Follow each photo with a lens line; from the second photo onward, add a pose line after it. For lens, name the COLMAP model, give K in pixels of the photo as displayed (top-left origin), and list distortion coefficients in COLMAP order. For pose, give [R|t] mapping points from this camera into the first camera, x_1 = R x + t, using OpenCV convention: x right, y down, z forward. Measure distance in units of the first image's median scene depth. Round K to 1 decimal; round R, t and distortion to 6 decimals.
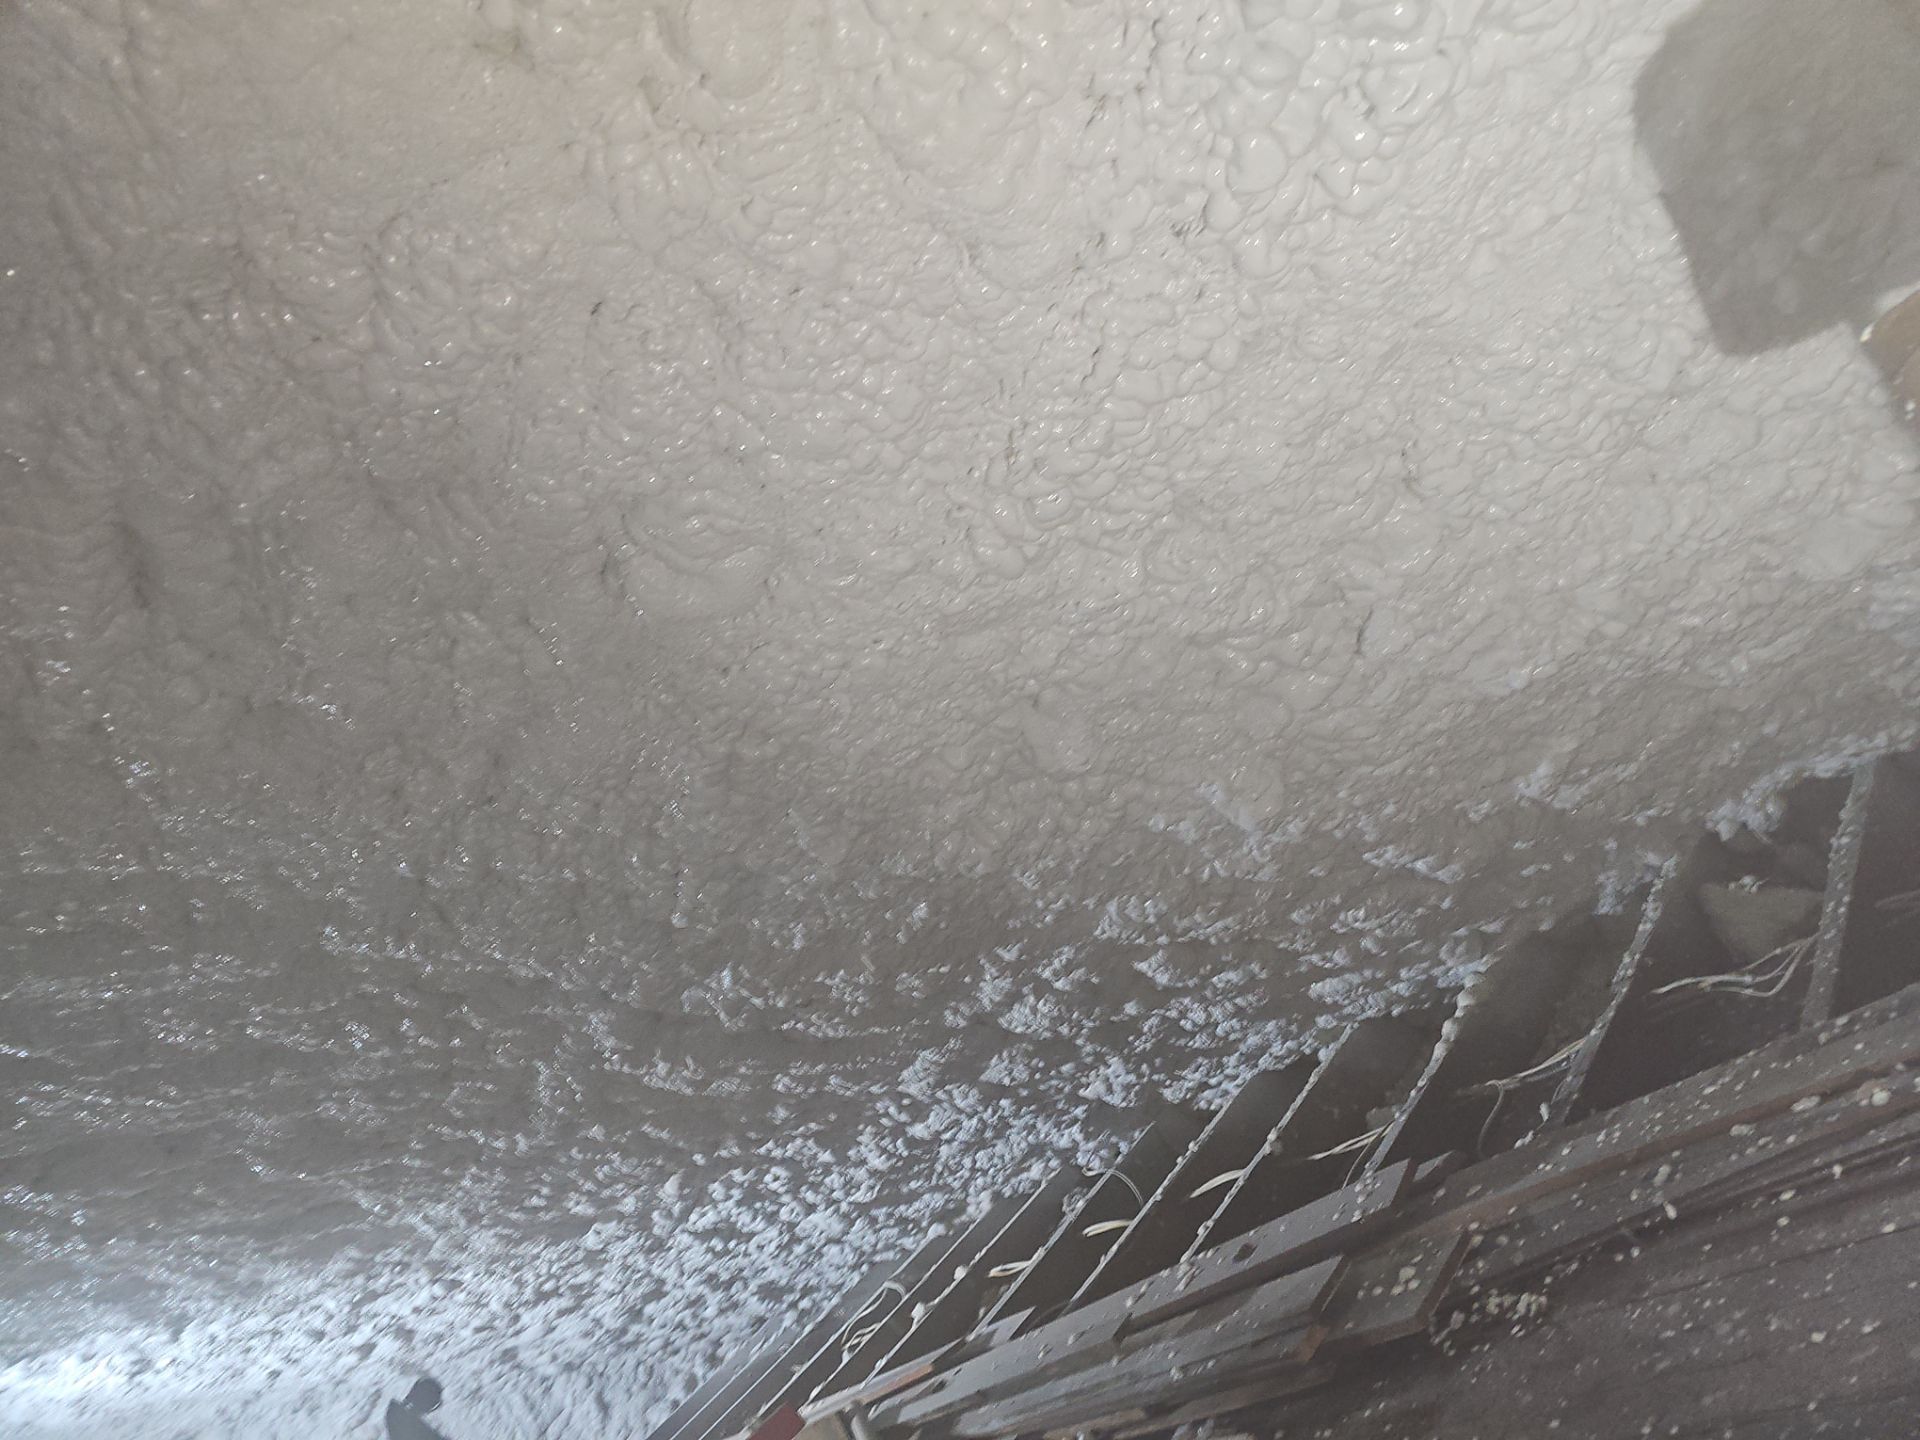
lens RADIAL K [[1256.1, 0, 952.4], [0, 1256.1, 753.8], [0, 0, 1]] dist [0.071453, -0.056944]
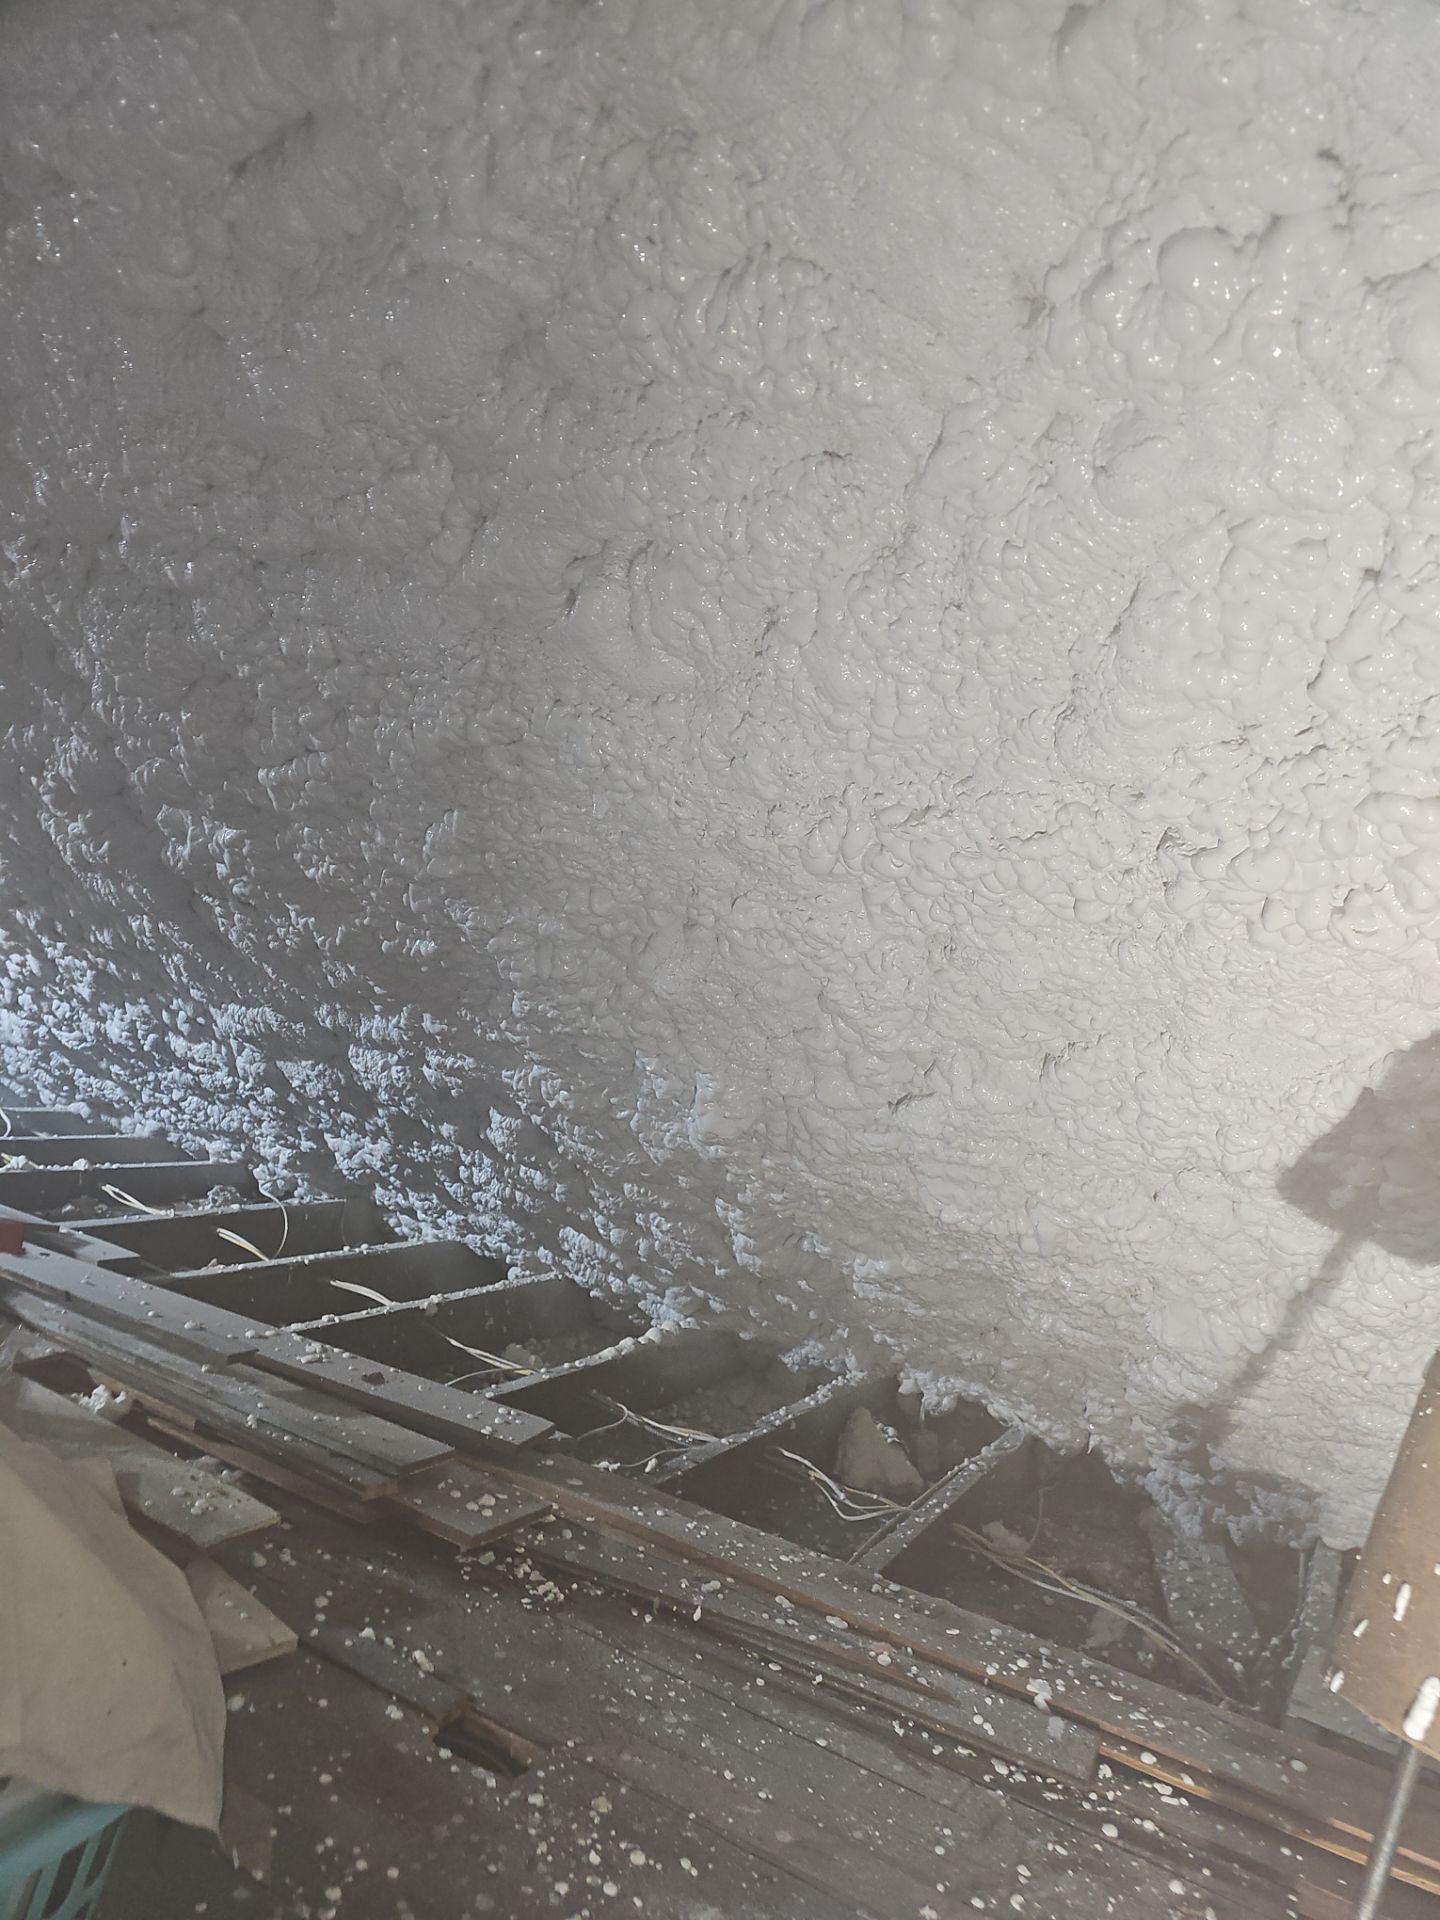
lens RADIAL K [[1256.1, 0, 719.4], [0, 1256.1, 977.9], [0, 0, 1]] dist [0.071453, -0.056944]
pose [[0.613214, 0.740918, 0.273877, -0.100750], [-0.757013, 0.650244, -0.064139, 0.021042], [-0.225609, -0.167997, 0.959624, -0.015035]]
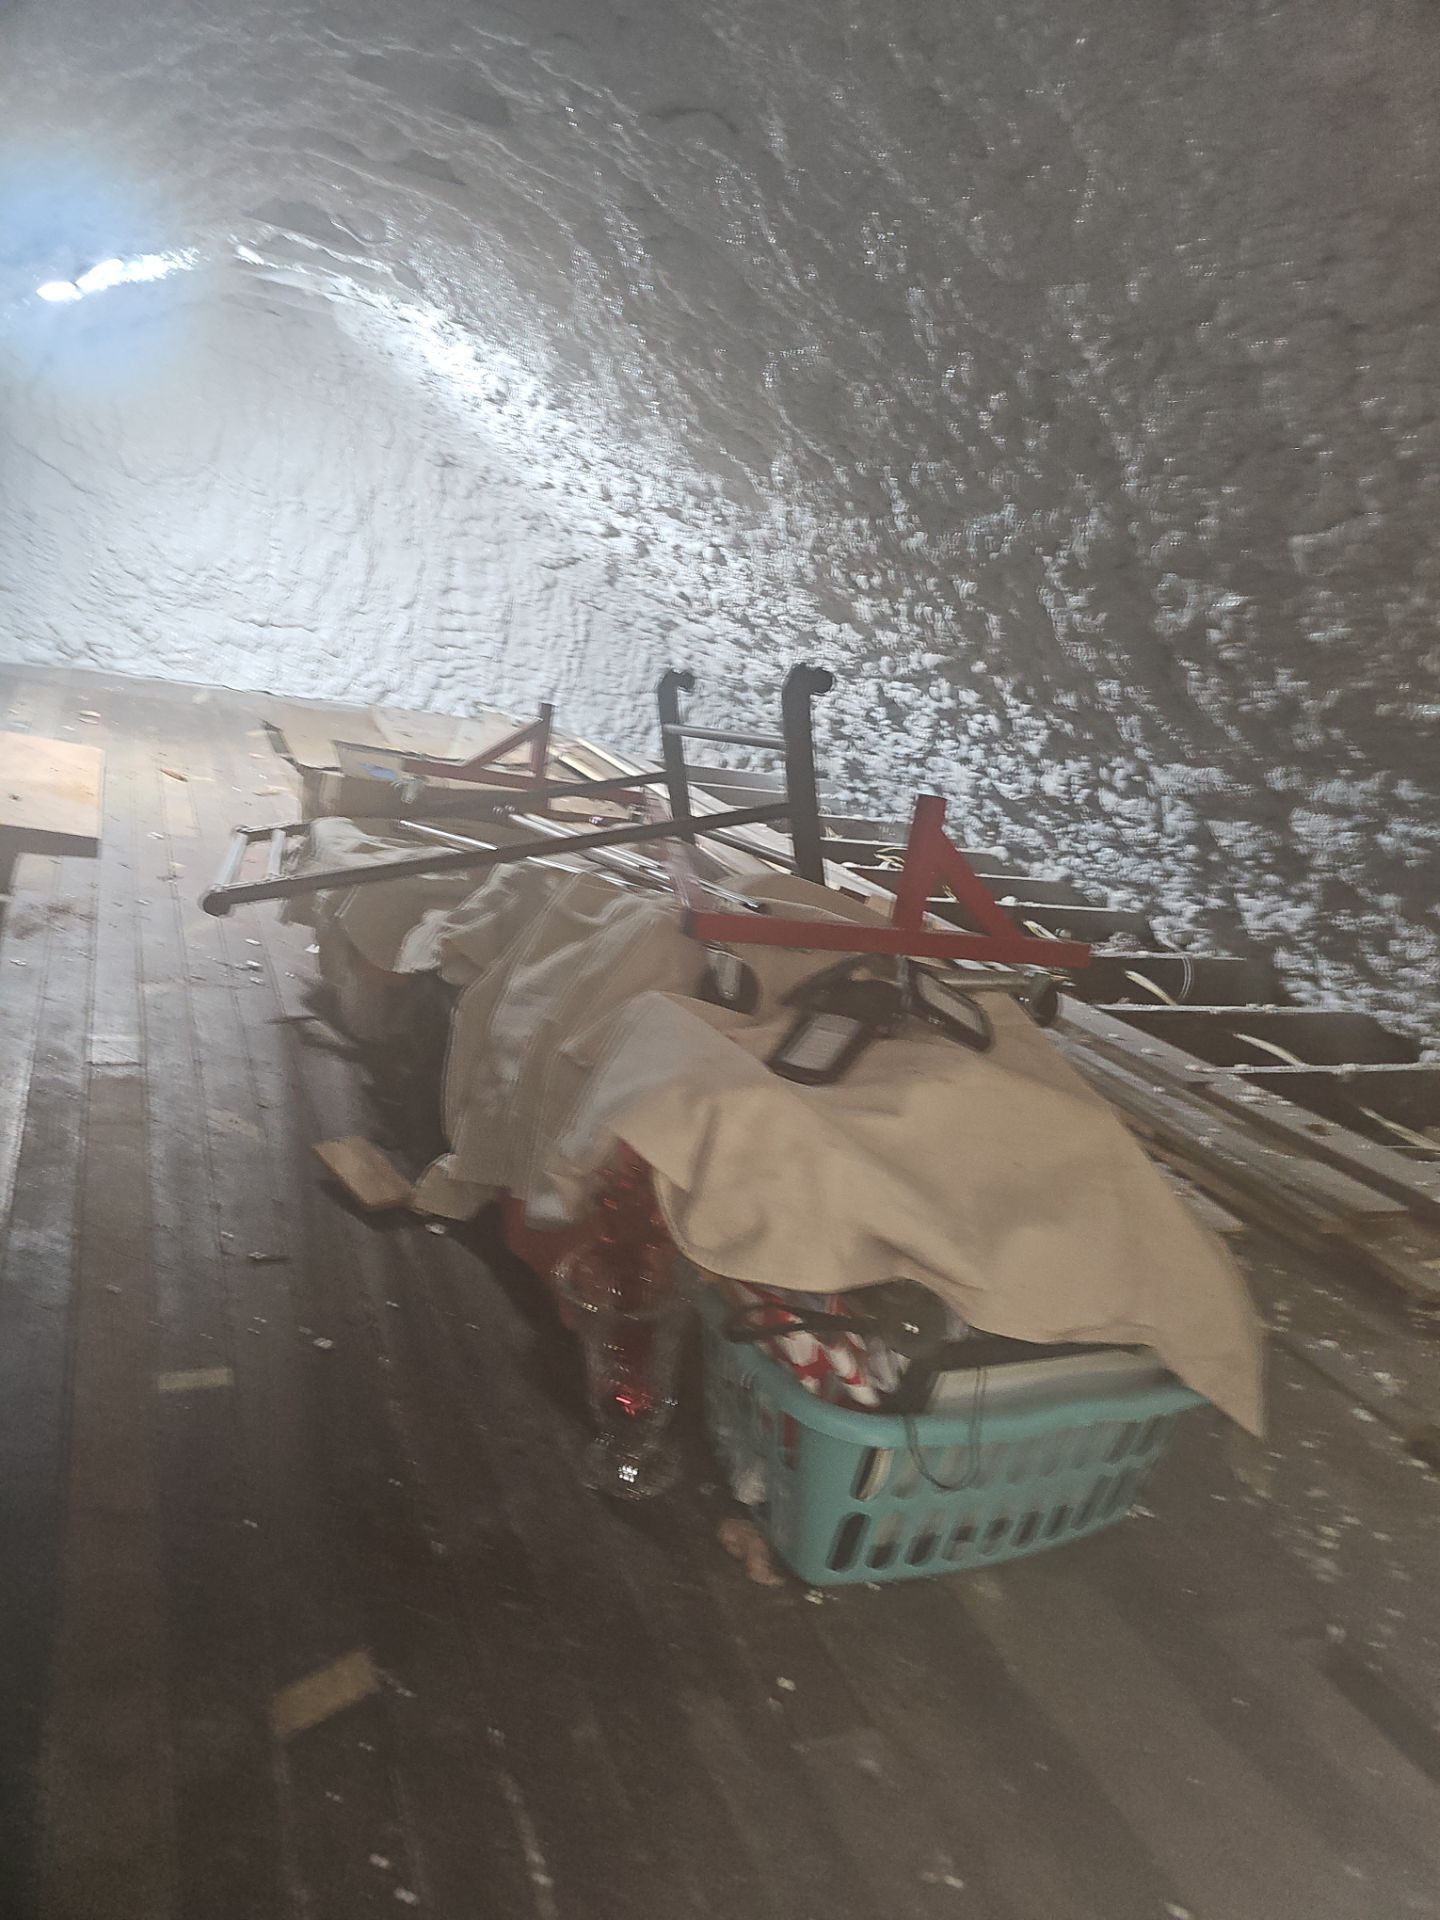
lens RADIAL K [[1256.1, 0, 749.3], [0, 1256.1, 966.3], [0, 0, 1]] dist [0.071453, -0.056944]
pose [[0.647417, 0.762089, 0.008465, -0.162246], [-0.662947, 0.557644, 0.499533, 0.066787], [0.375968, -0.329018, 0.866253, -0.080494]]
